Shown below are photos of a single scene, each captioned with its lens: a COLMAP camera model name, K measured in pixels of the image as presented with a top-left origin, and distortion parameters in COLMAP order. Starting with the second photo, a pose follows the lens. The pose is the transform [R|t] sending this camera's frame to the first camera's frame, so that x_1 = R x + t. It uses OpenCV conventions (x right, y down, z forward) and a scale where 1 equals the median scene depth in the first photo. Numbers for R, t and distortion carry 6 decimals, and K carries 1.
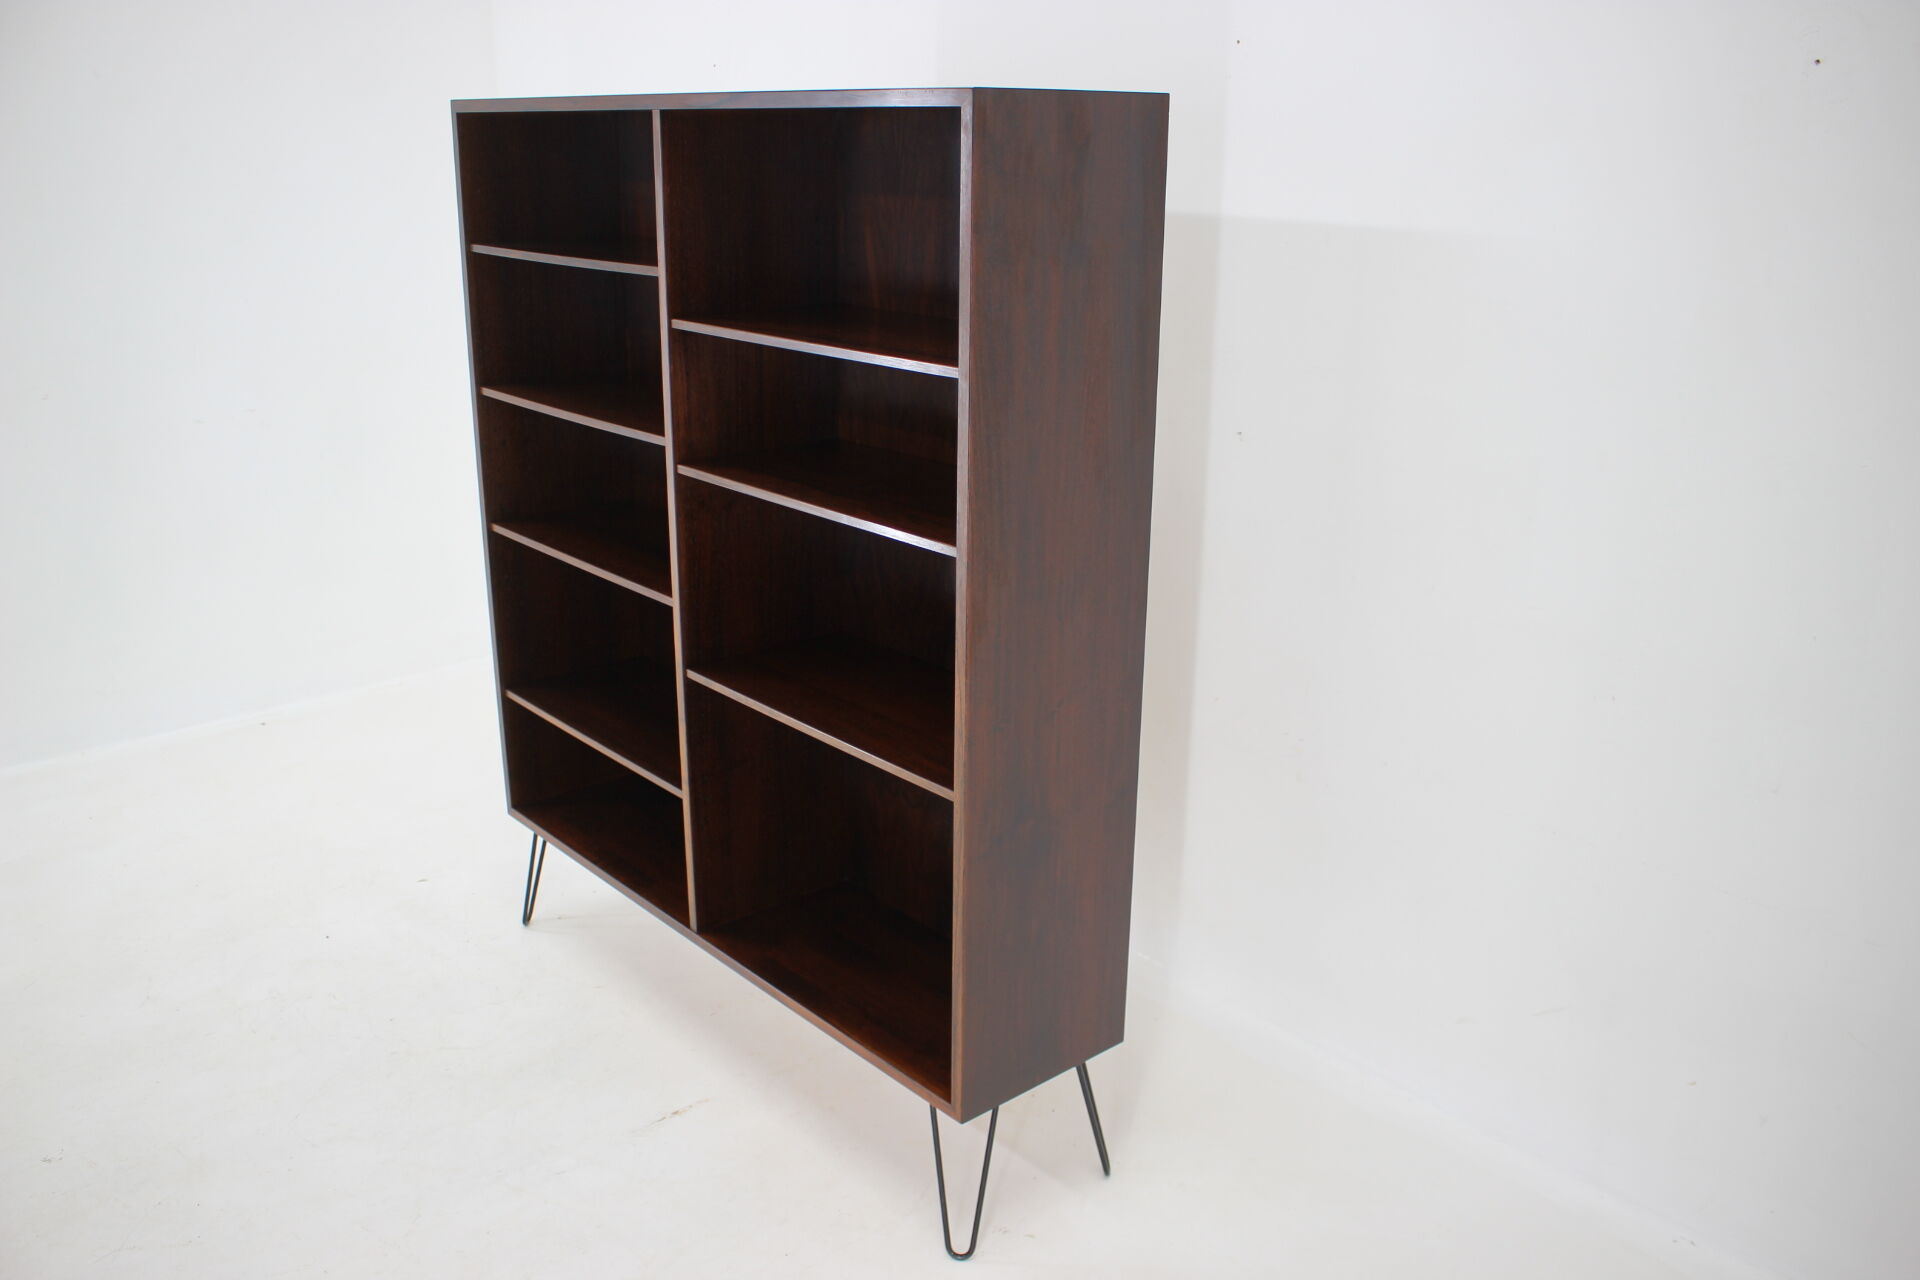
lens RADIAL K [[1603.5, 0, 960.0], [0, 1603.5, 640.0], [0, 0, 1]] dist [-0.144169, 0.114349]
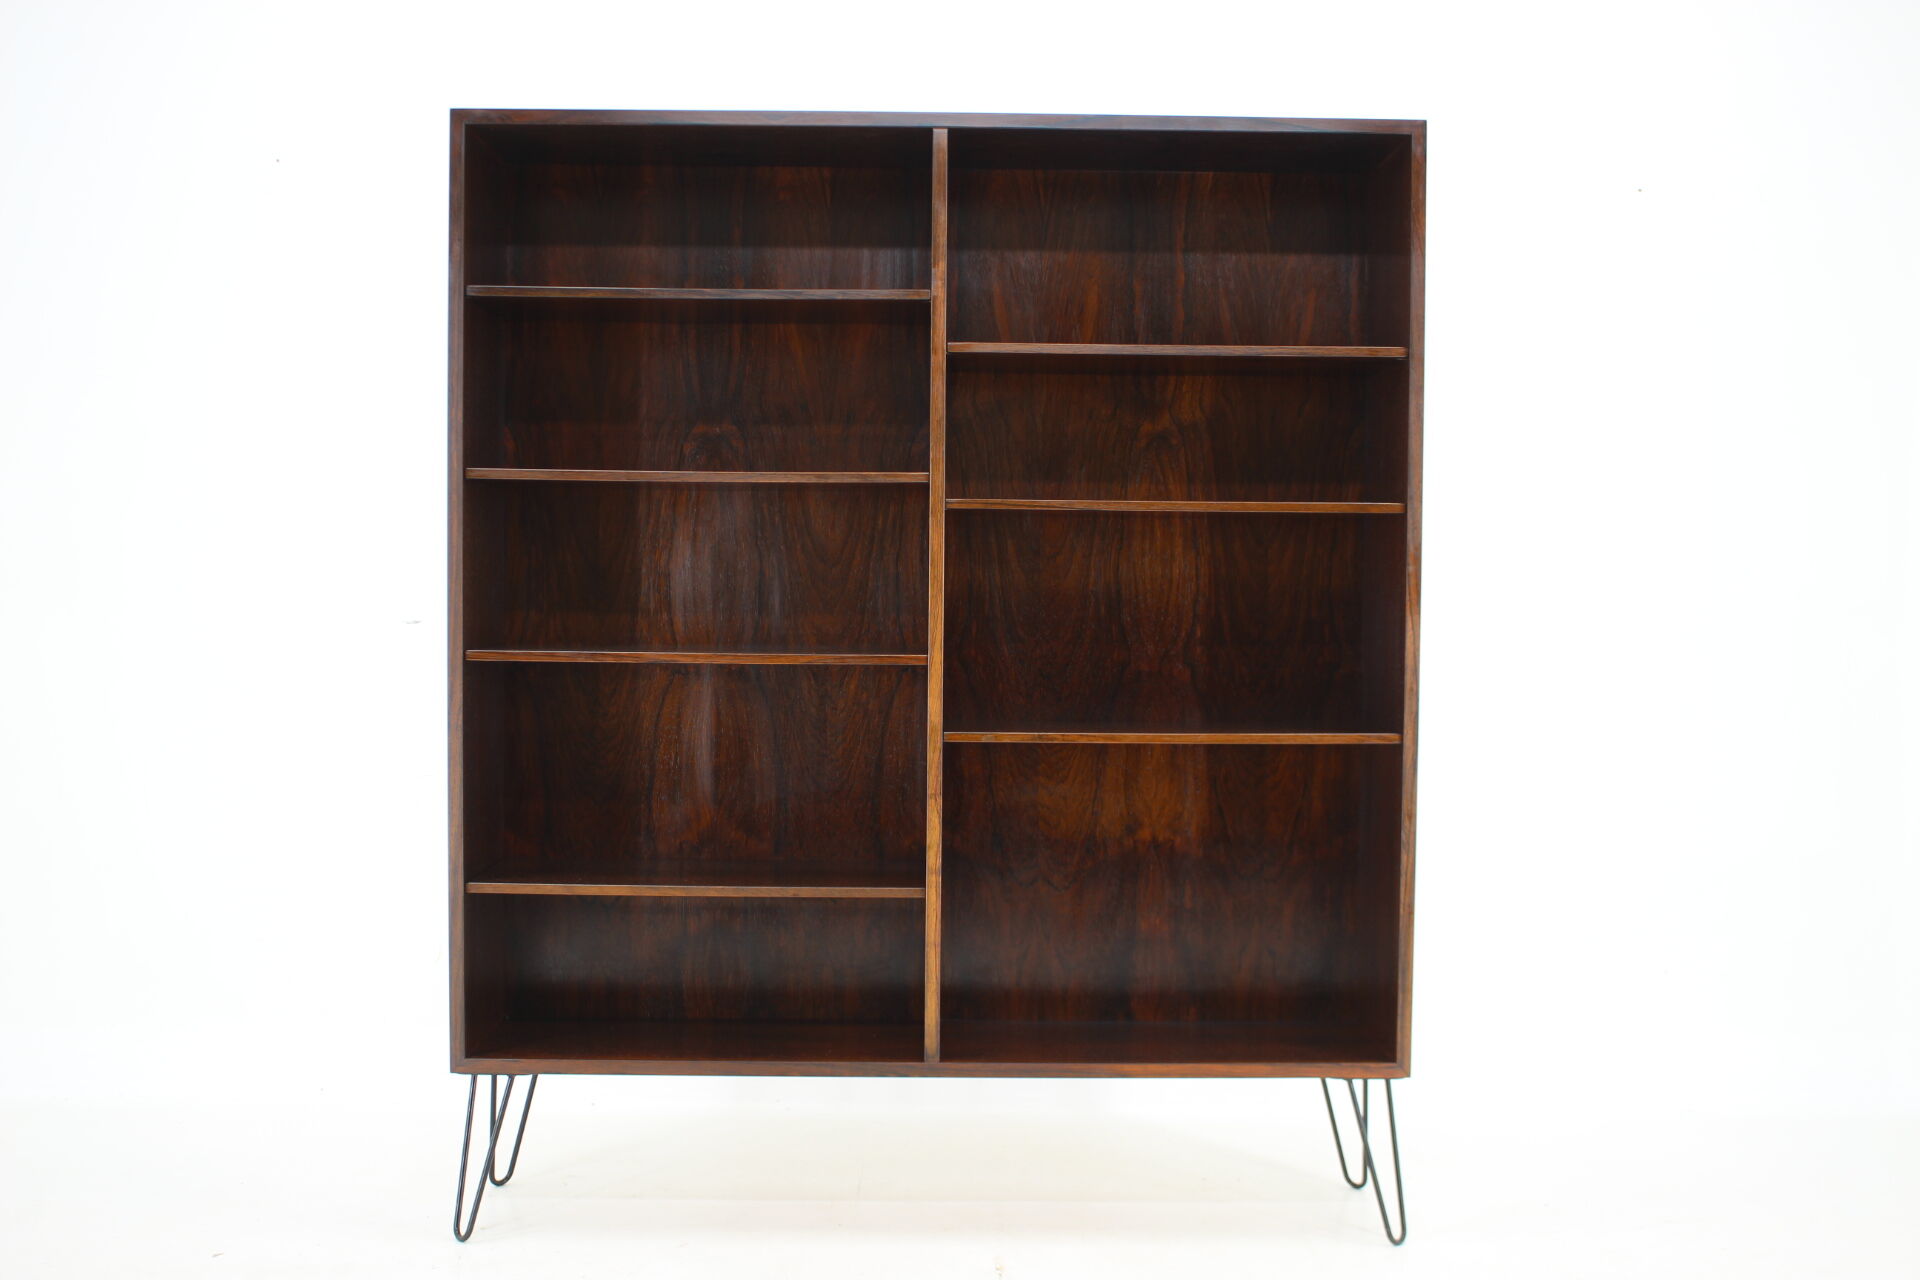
lens RADIAL K [[2264.4, 0, 960.0], [0, 2264.4, 640.0], [0, 0, 1]] dist [-0.067137, -0.002242]
pose [[0.650037, -0.021349, 0.759603, -1.179313], [0.233360, 0.956912, -0.172806, 0.198879], [-0.723184, 0.289591, 0.627011, 0.191918]]
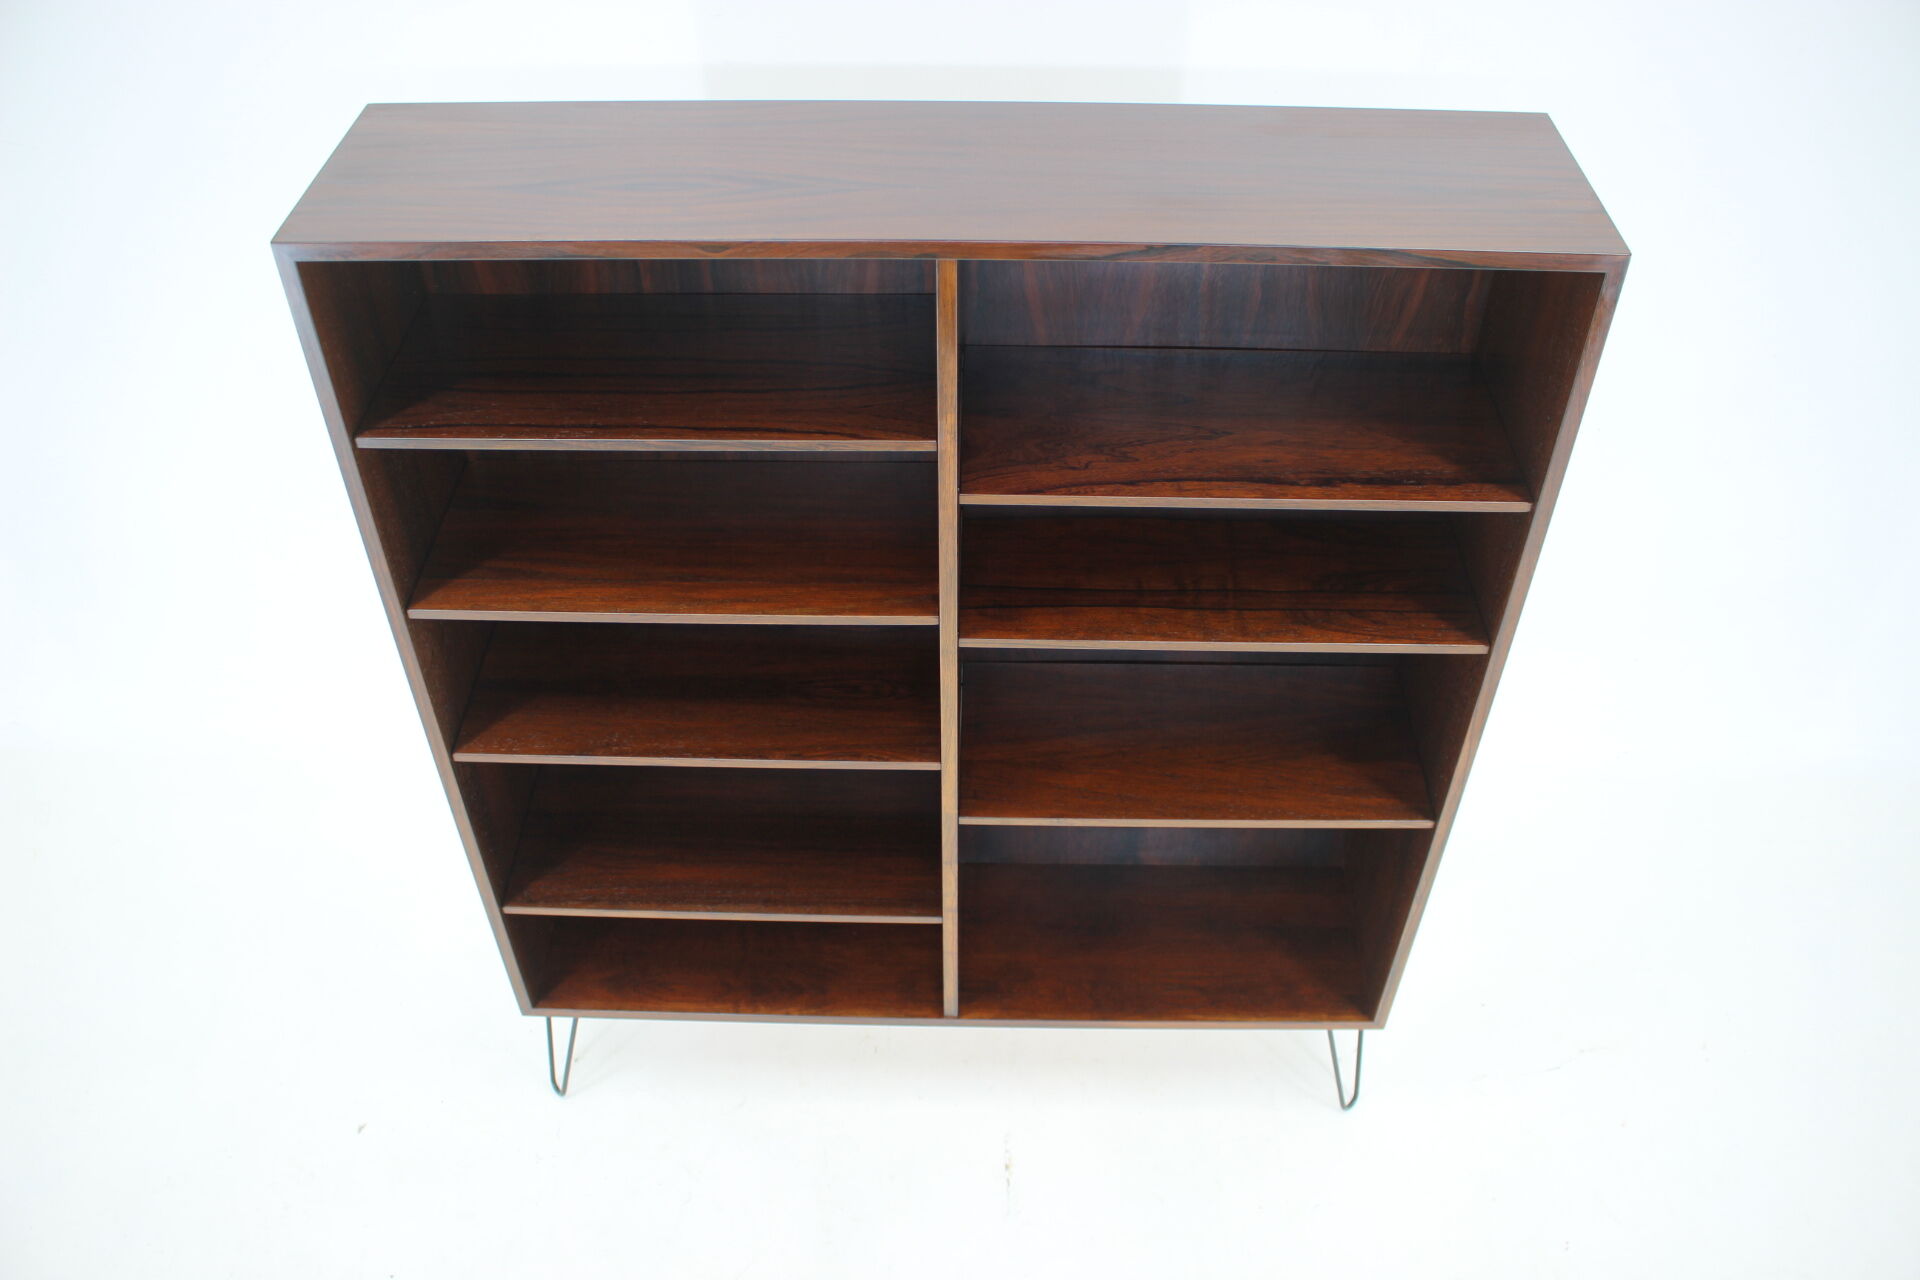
lens RADIAL K [[1603.5, 0, 960.0], [0, 1603.5, 640.0], [0, 0, 1]] dist [-0.144169, 0.114349]
pose [[0.677256, -0.503592, 0.536395, -0.611017], [0.233771, 0.838556, 0.492113, -0.507264], [-0.697621, -0.207893, 0.685642, 0.449372]]
